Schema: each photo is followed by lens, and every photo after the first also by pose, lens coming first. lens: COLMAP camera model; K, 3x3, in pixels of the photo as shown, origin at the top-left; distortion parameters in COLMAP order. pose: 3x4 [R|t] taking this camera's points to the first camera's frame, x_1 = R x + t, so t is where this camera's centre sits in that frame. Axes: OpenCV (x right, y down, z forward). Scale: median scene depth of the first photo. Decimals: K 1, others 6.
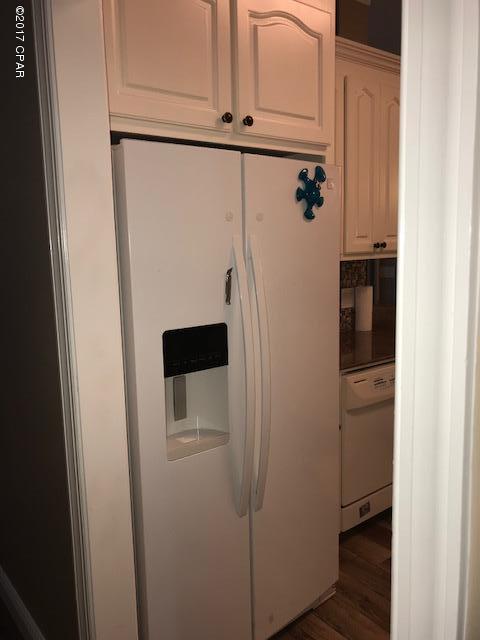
lens RADIAL K [[525.5, 0, 240.7], [0, 525.5, 319.5], [0, 0, 1]] dist [0.006209, -0.011198]
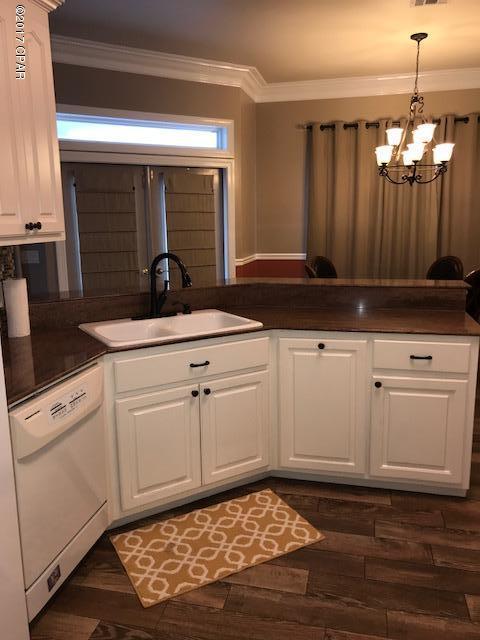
lens RADIAL K [[525.5, 0, 239.9], [0, 525.5, 317.4], [0, 0, 1]] dist [0.006209, -0.011198]
pose [[0.783119, -0.098519, 0.614018, 0.015768], [0.079704, 0.995129, 0.058014, -0.028577], [-0.616743, 0.003508, 0.787157, 0.207400]]
